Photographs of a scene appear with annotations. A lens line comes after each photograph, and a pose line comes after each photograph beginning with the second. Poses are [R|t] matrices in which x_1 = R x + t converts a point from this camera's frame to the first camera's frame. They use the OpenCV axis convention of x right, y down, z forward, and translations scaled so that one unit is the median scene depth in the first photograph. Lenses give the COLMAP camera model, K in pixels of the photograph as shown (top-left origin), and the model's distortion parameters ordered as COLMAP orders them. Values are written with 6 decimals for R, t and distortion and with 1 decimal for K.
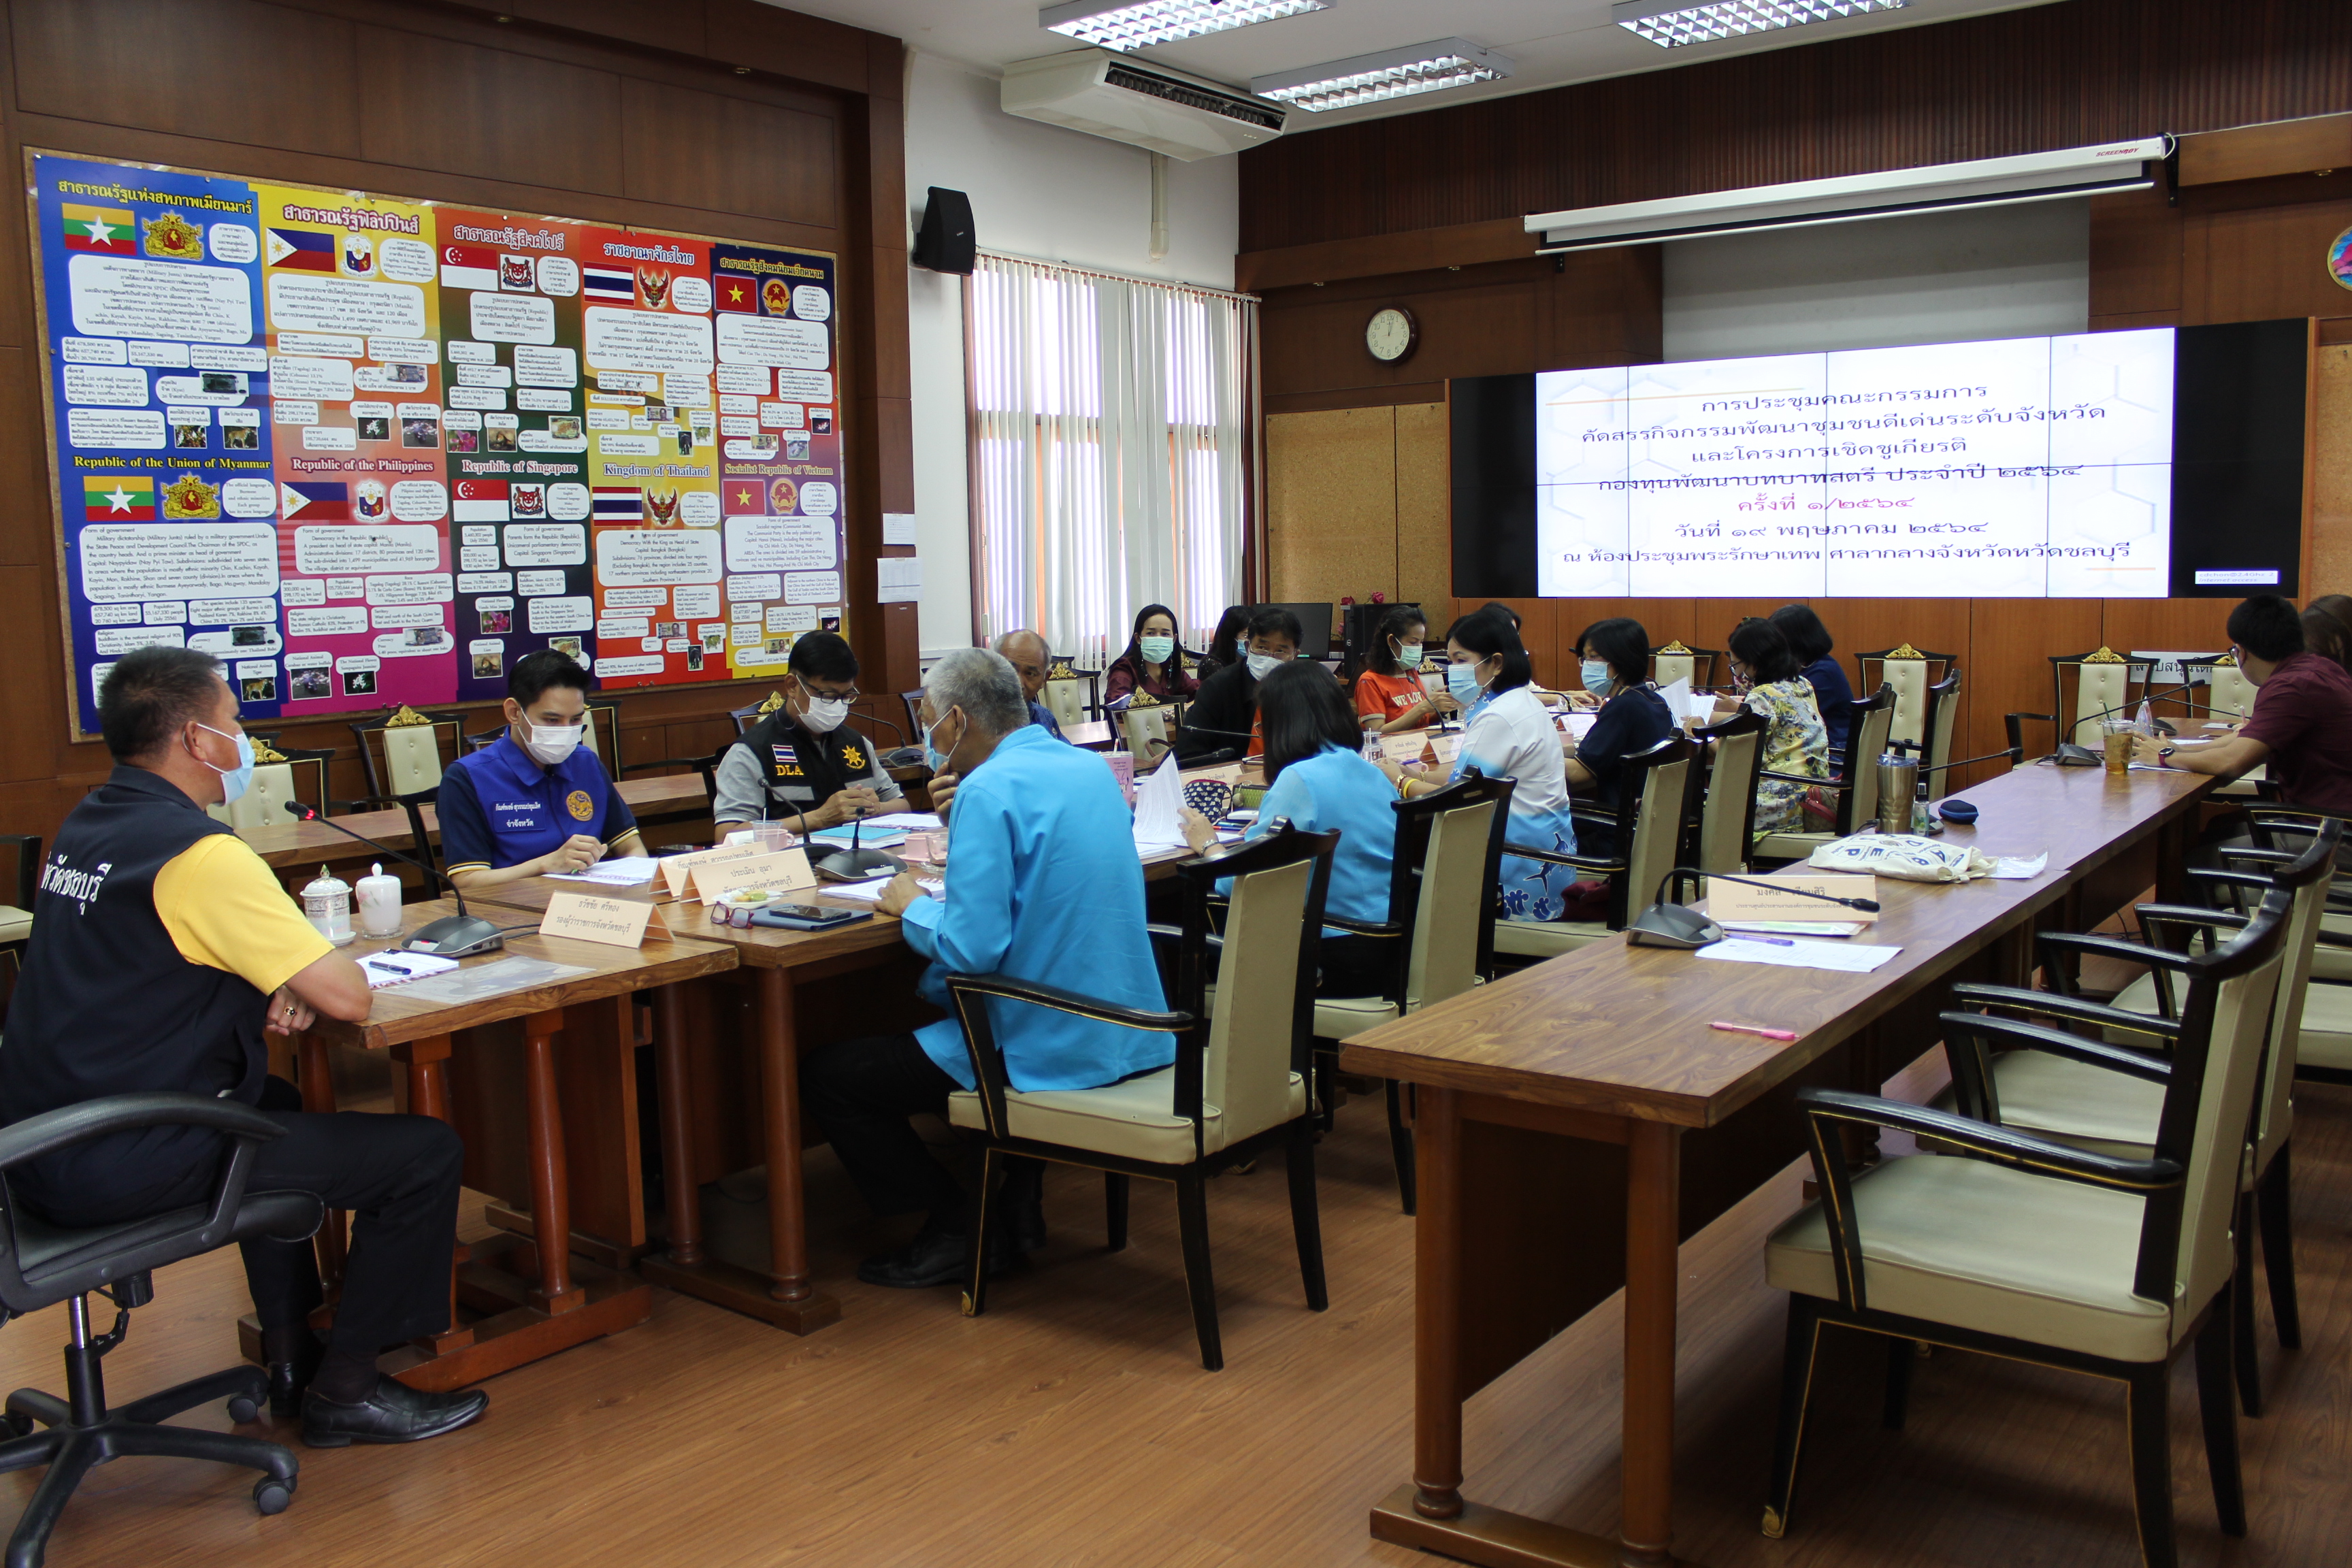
lens RADIAL K [[1931.6, 0, 1176.0], [0, 1931.6, 784.0], [0, 0, 1]] dist [-0.161741, 0.144357]
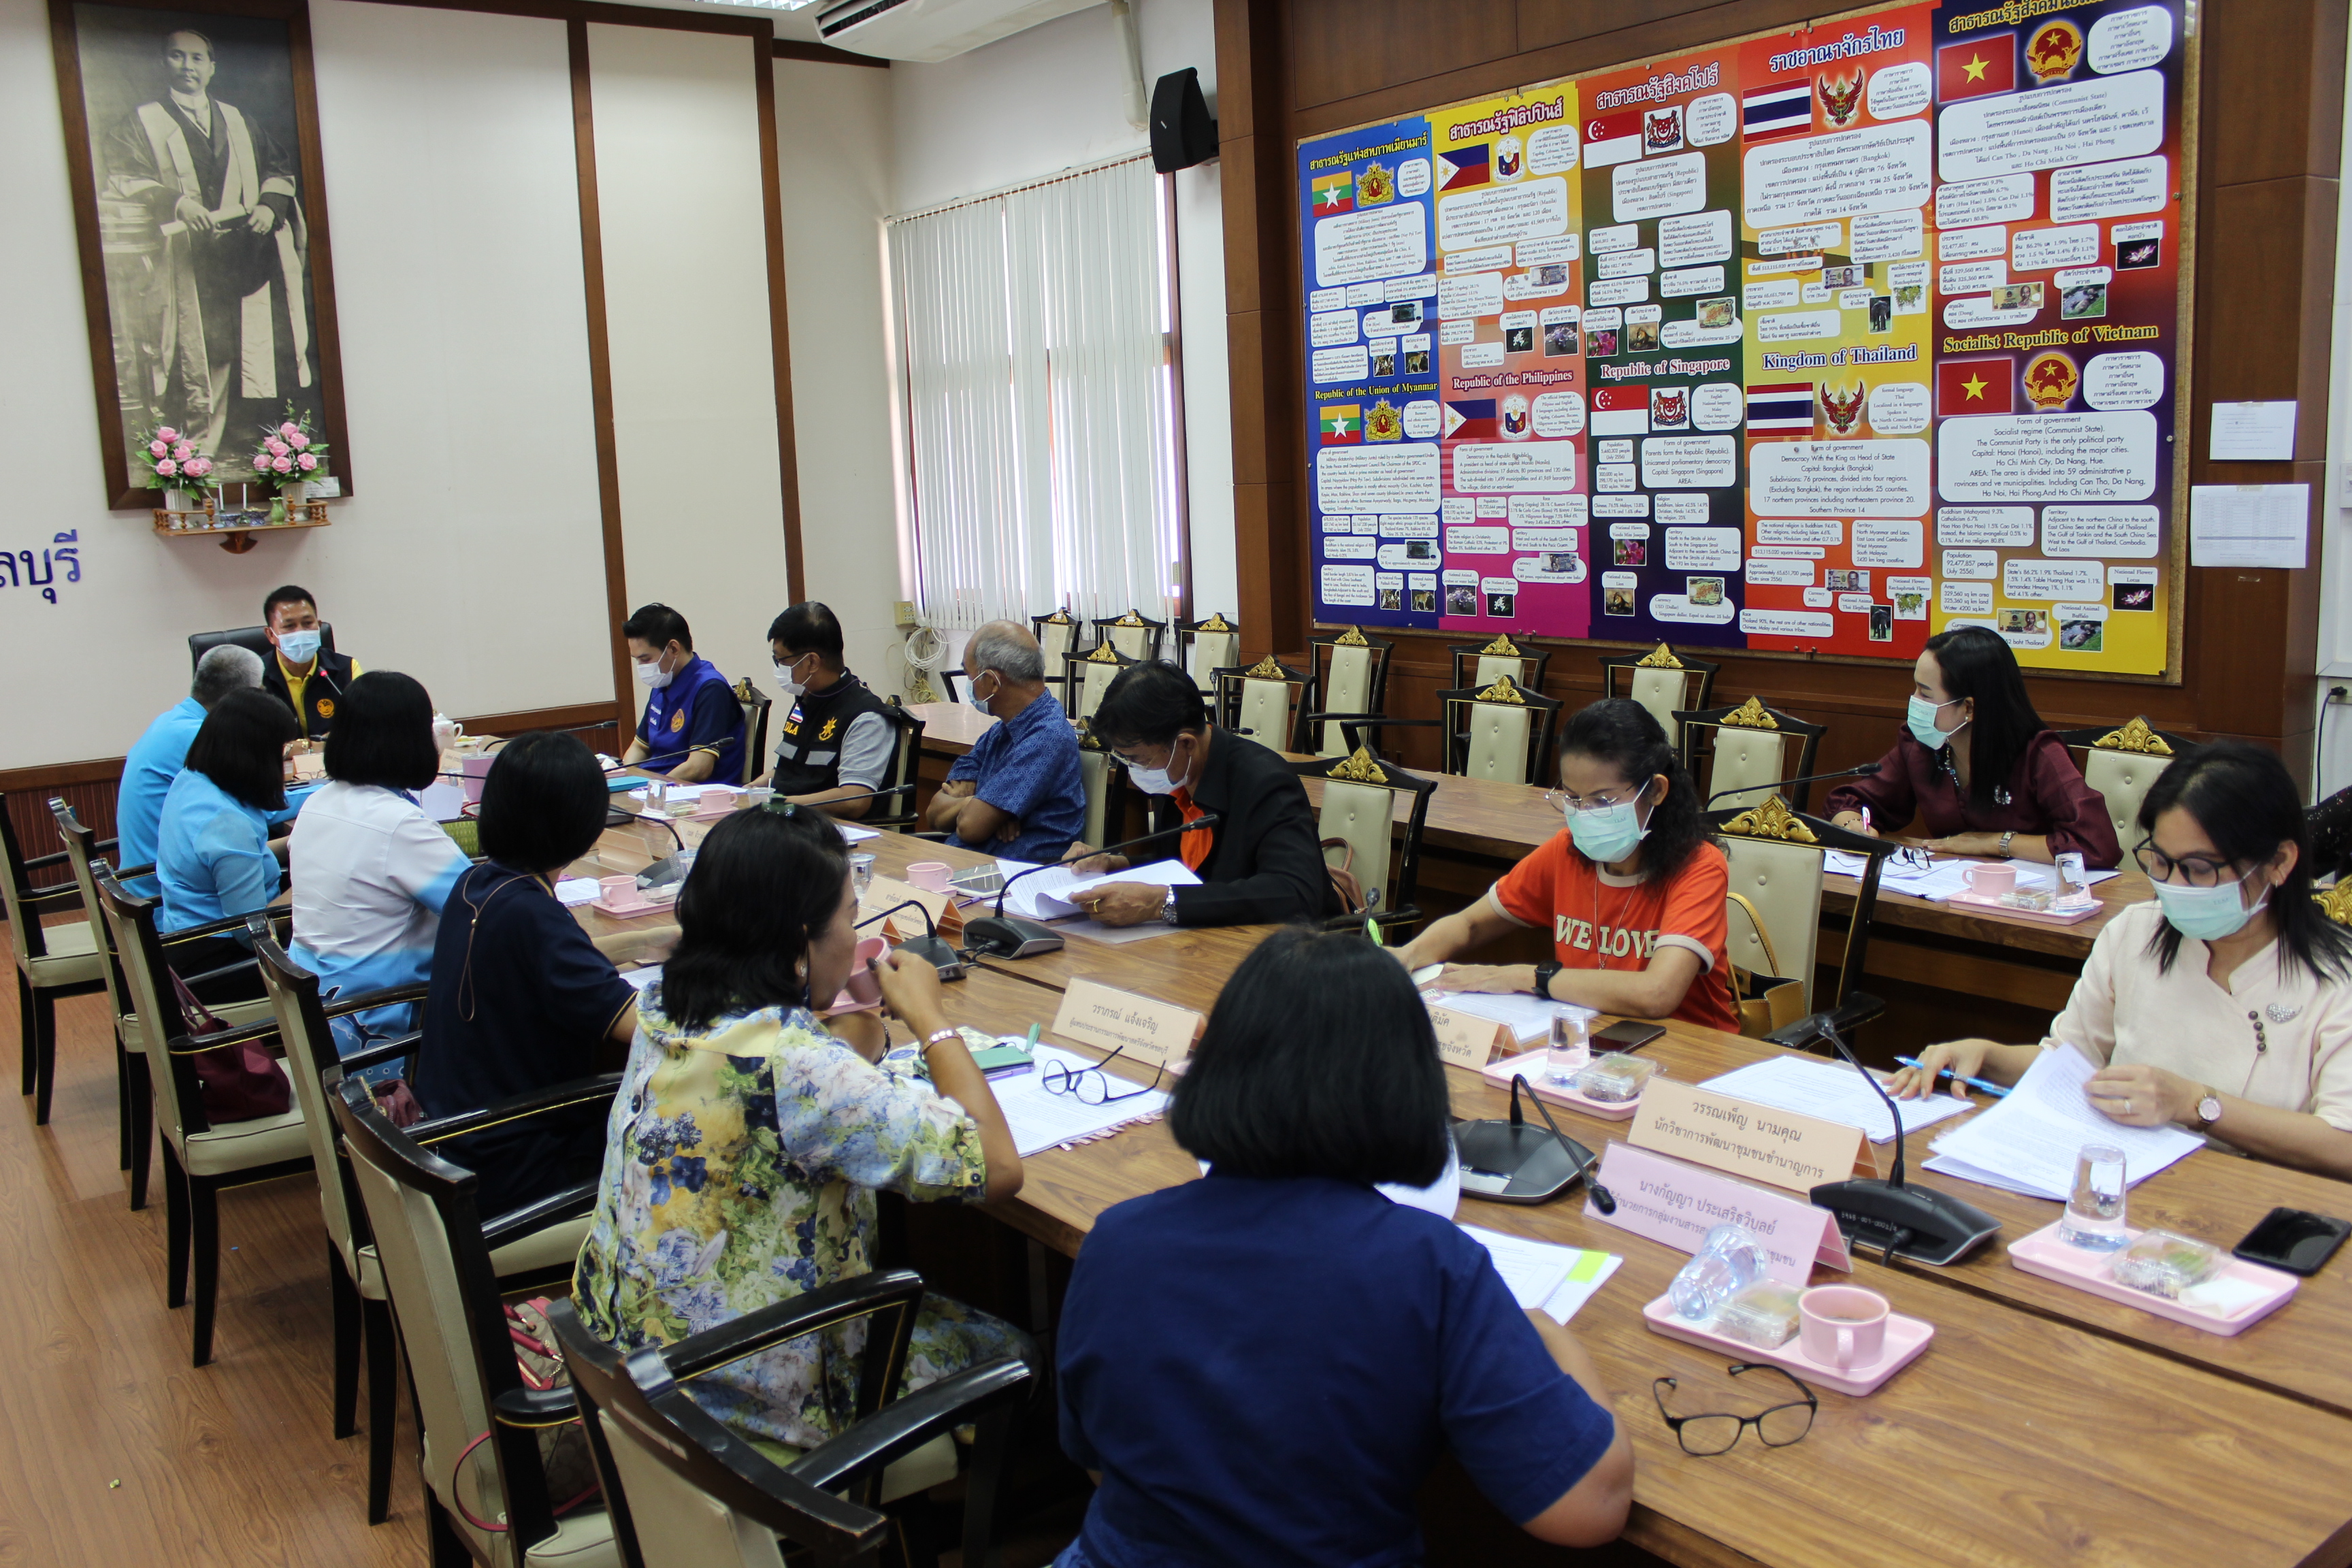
lens RADIAL K [[1931.6, 0, 1176.0], [0, 1931.6, 784.0], [0, 0, 1]] dist [-0.161741, 0.144357]
pose [[-0.261685, 0.188078, -0.946651, 0.532502], [-0.065019, 0.975166, 0.211717, -0.152687], [0.962961, 0.116954, -0.242957, 1.021784]]
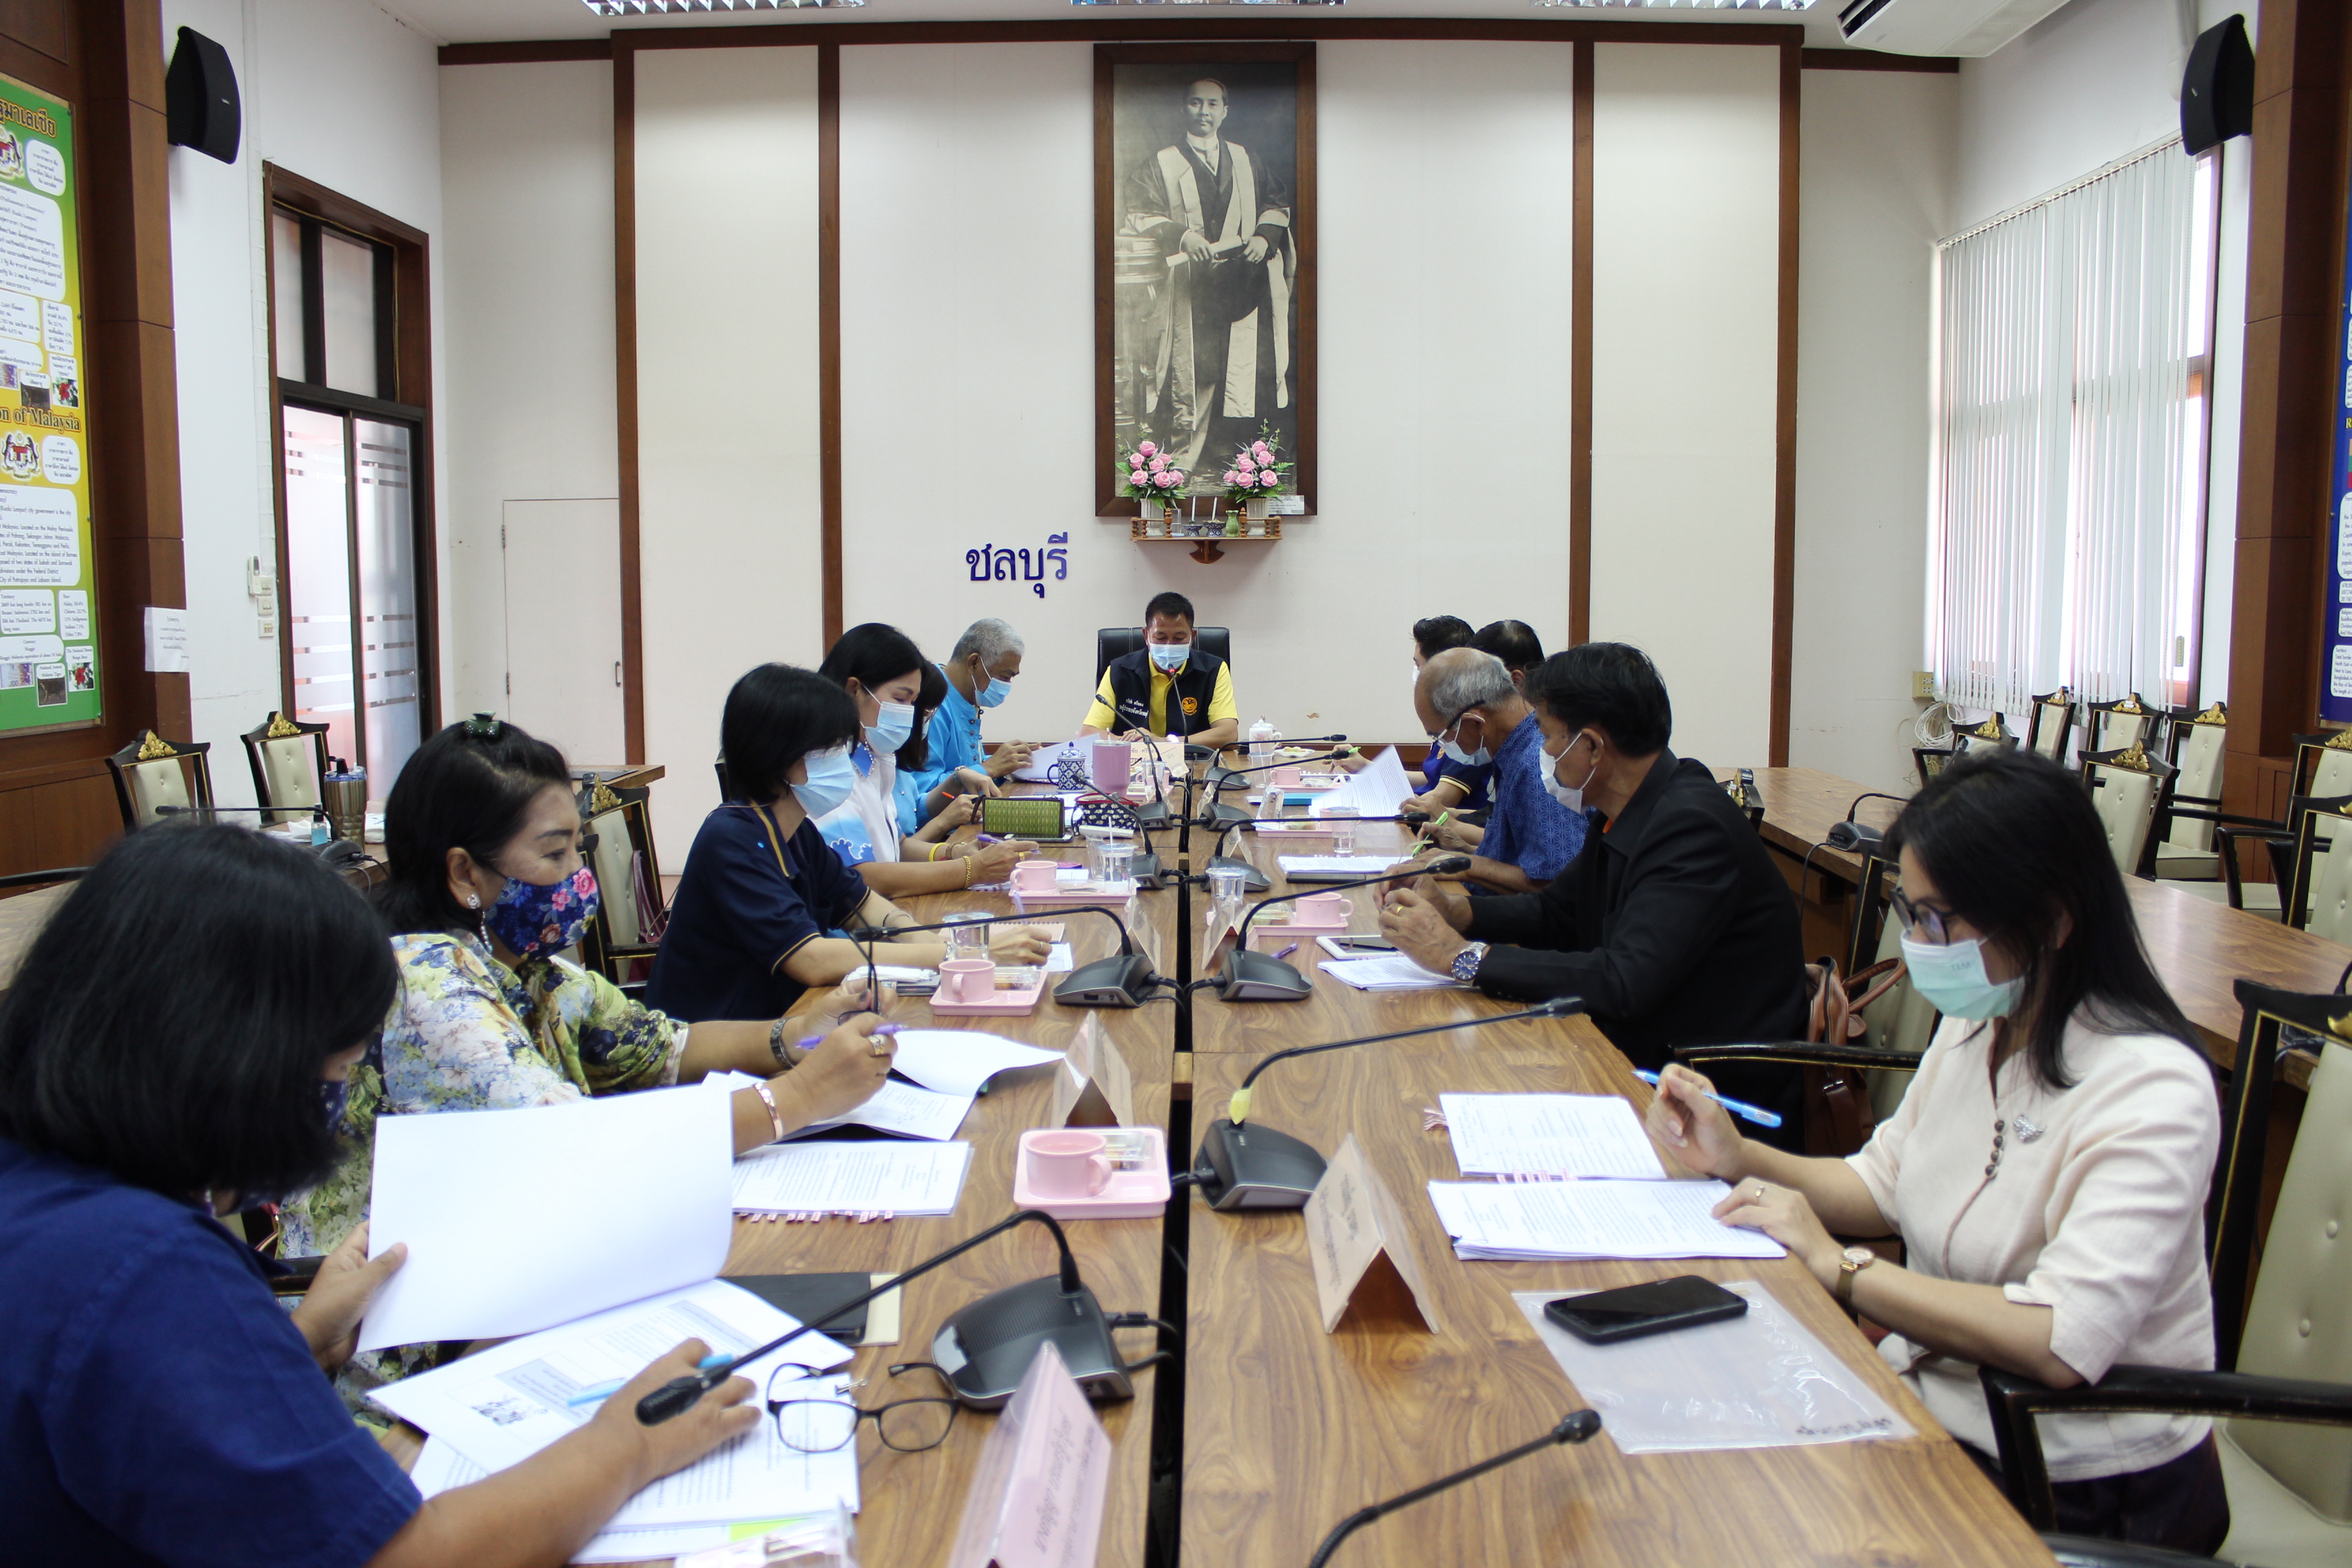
lens RADIAL K [[1931.6, 0, 1176.0], [0, 1931.6, 784.0], [0, 0, 1]] dist [-0.161741, 0.144357]
pose [[-0.798700, 0.085784, -0.595584, 0.350464], [-0.051828, 0.976300, 0.210123, -0.133129], [0.599494, 0.198693, -0.775325, 1.148077]]
